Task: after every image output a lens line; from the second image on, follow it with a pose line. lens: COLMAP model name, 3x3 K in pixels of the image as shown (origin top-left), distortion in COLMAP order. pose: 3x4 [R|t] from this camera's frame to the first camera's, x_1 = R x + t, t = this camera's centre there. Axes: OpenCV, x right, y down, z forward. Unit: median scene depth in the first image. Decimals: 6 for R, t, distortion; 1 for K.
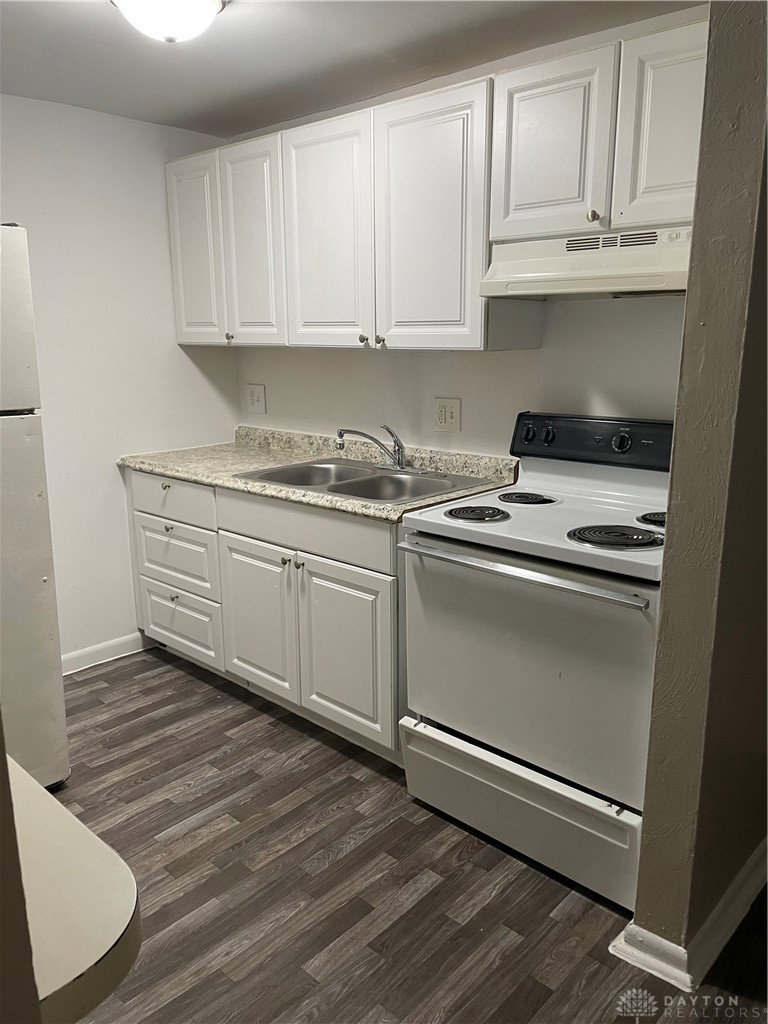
lens RADIAL K [[787.2, 0, 384.4], [0, 787.2, 506.3], [0, 0, 1]] dist [0.114817, -0.146793]
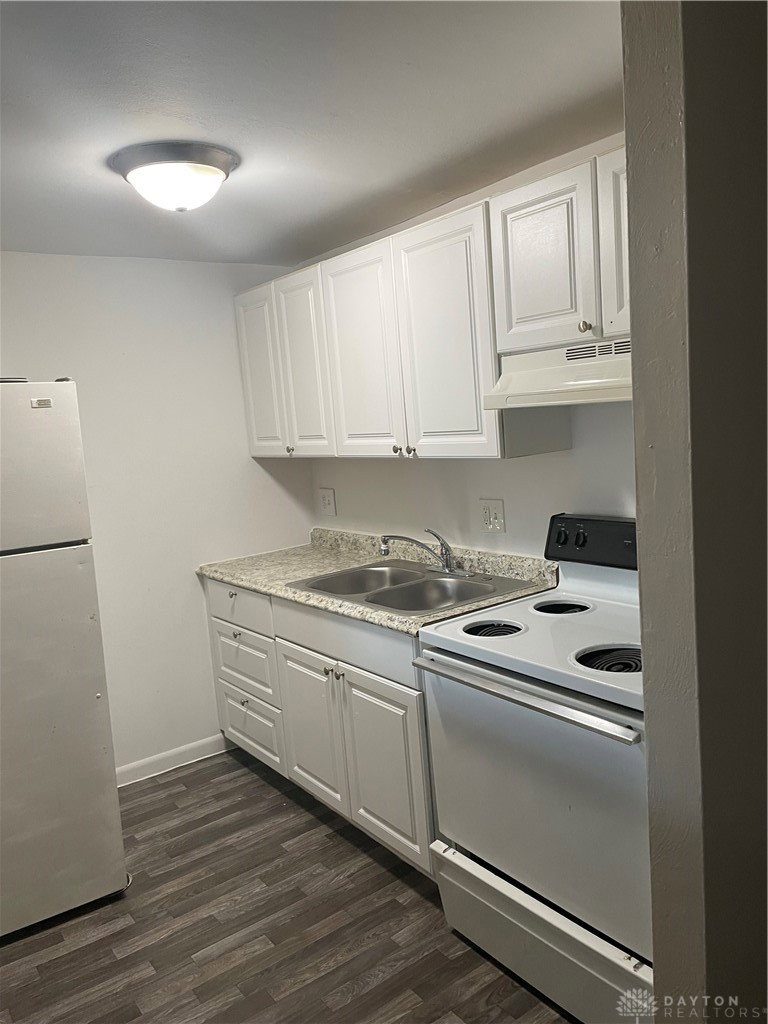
lens RADIAL K [[787.2, 0, 384.4], [0, 787.2, 506.3], [0, 0, 1]] dist [0.114817, -0.146793]
pose [[0.979658, -0.049766, -0.194403, 0.155279], [0.032410, 0.995281, -0.091465, -0.046179], [0.198038, 0.083304, 0.976648, 0.006013]]
